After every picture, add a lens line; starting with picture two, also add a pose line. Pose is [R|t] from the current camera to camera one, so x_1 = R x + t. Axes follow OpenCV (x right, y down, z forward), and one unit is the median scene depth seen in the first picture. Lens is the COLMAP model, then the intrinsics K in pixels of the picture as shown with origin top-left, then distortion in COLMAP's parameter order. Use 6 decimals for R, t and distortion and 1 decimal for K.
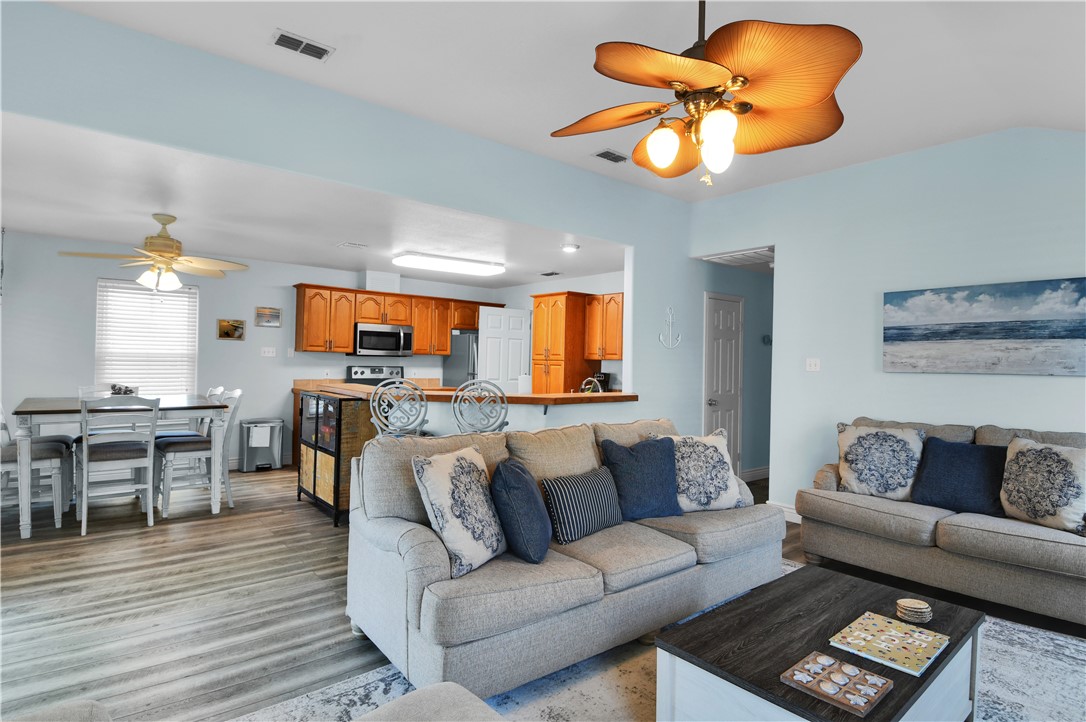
lens RADIAL K [[558.6, 0, 546.6], [0, 558.6, 358.3], [0, 0, 1]] dist [0.046856, -0.053155]
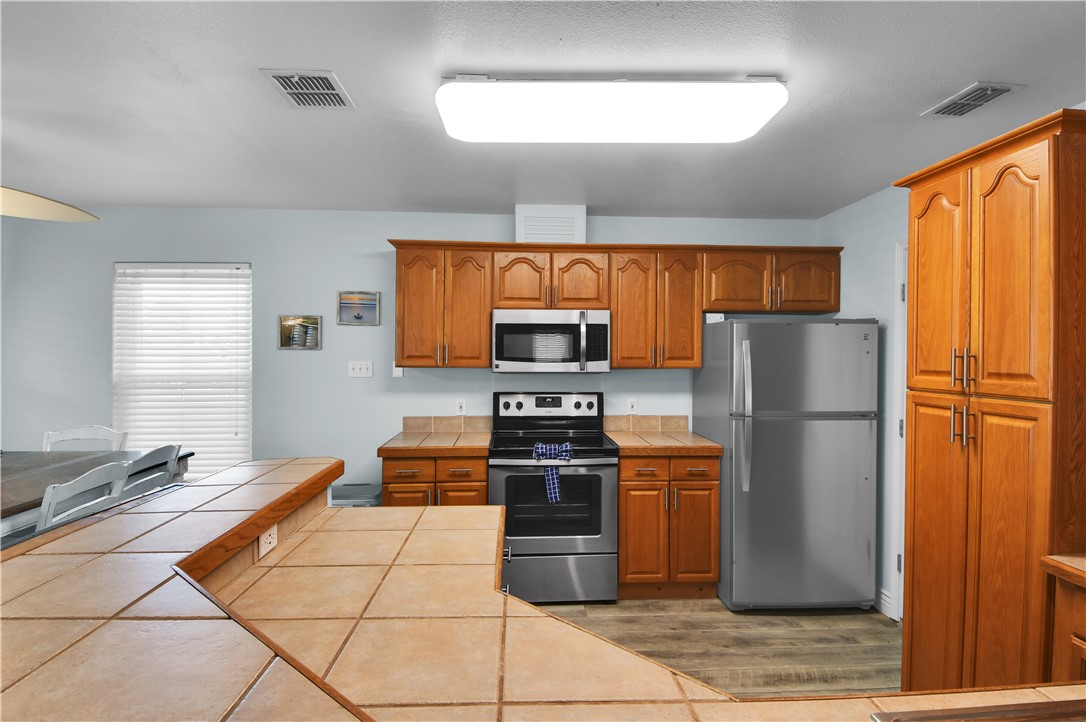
lens RADIAL K [[558.6, 0, 546.6], [0, 558.6, 358.3], [0, 0, 1]] dist [0.046856, -0.053155]
pose [[0.805610, -0.015553, -0.592242, -0.001536], [0.015955, 0.999862, -0.004554, -0.017942], [0.592232, -0.005780, 0.805747, 0.716156]]
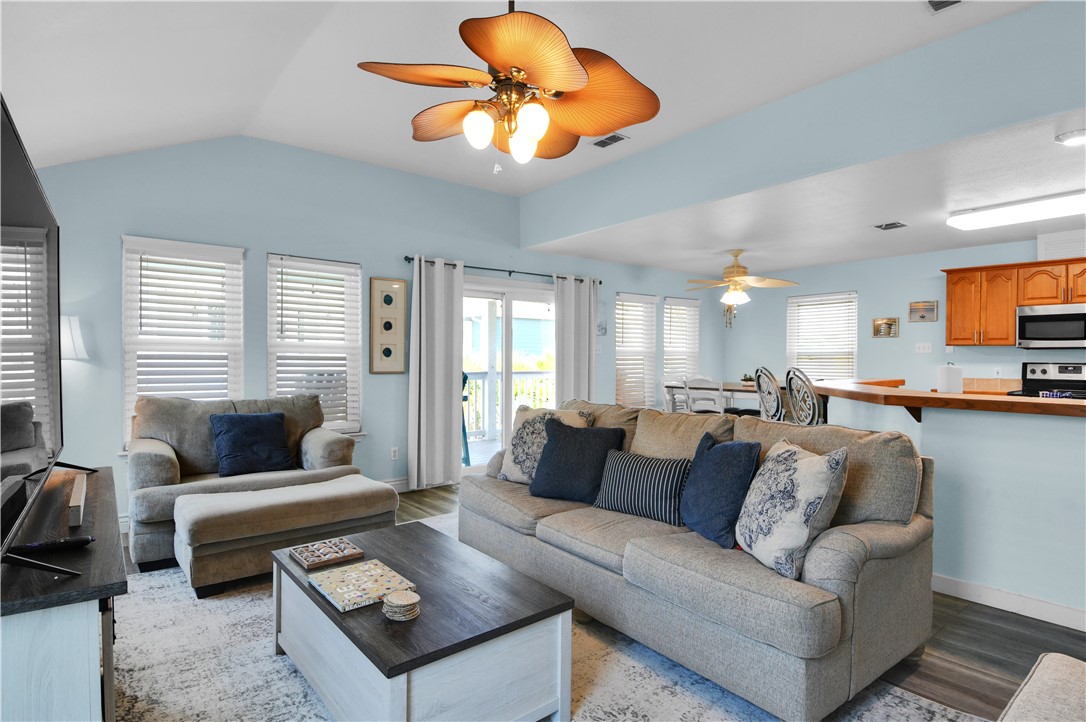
lens RADIAL K [[558.6, 0, 546.6], [0, 558.6, 358.3], [0, 0, 1]] dist [0.046856, -0.053155]
pose [[-0.016909, -0.018838, -0.999680, 0.514852], [-0.001724, 0.999822, -0.018812, 0.027848], [0.999856, 0.001406, -0.016938, 0.418074]]
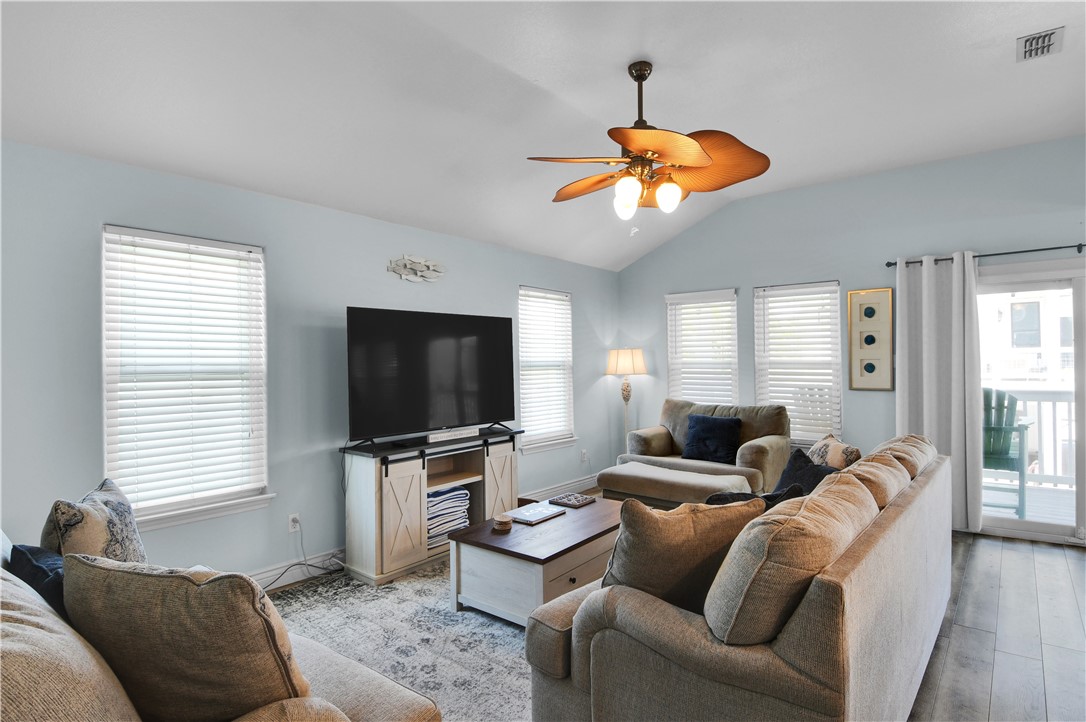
lens RADIAL K [[558.6, 0, 546.6], [0, 558.6, 358.3], [0, 0, 1]] dist [0.046856, -0.053155]
pose [[-0.981998, -0.011487, -0.188541, 0.279598], [-0.008838, 0.999850, -0.014889, 0.005911], [0.188683, -0.012955, -0.981953, 0.861458]]
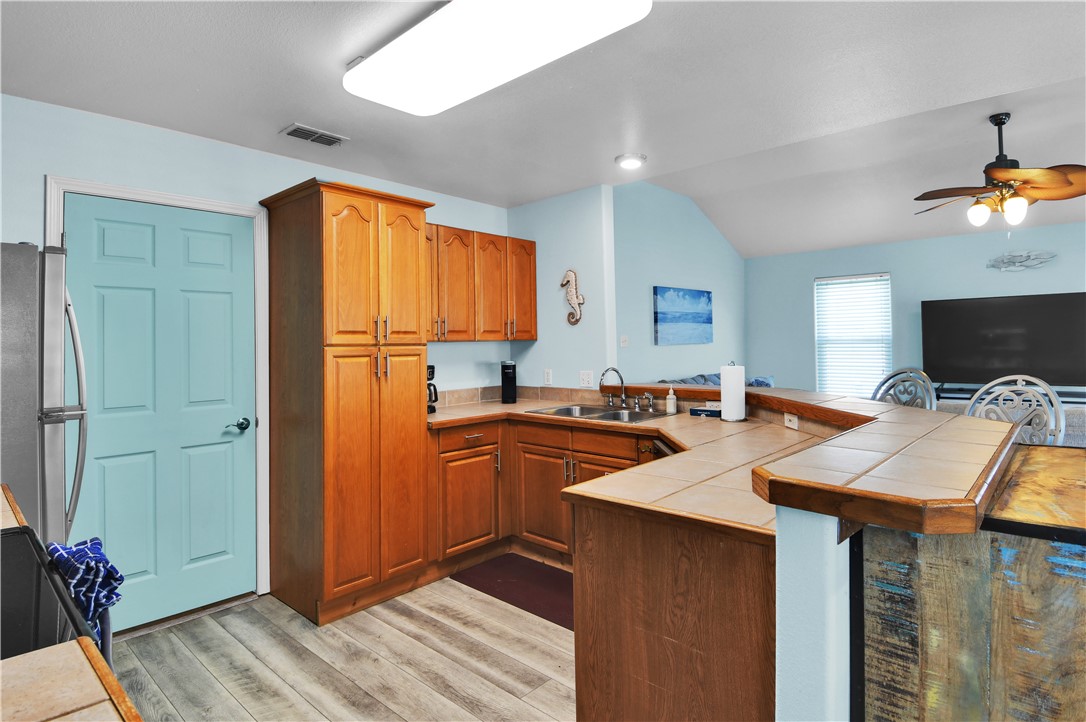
lens RADIAL K [[569.4, 0, 546.9], [0, 569.4, 332.8], [0, 0, 1]] dist [0.041657, -0.043300]
pose [[-0.135661, -0.001058, 0.990755, -0.503184], [0.007854, 0.999967, 0.002144, -0.006831], [-0.990724, 0.008073, -0.135648, 1.022270]]
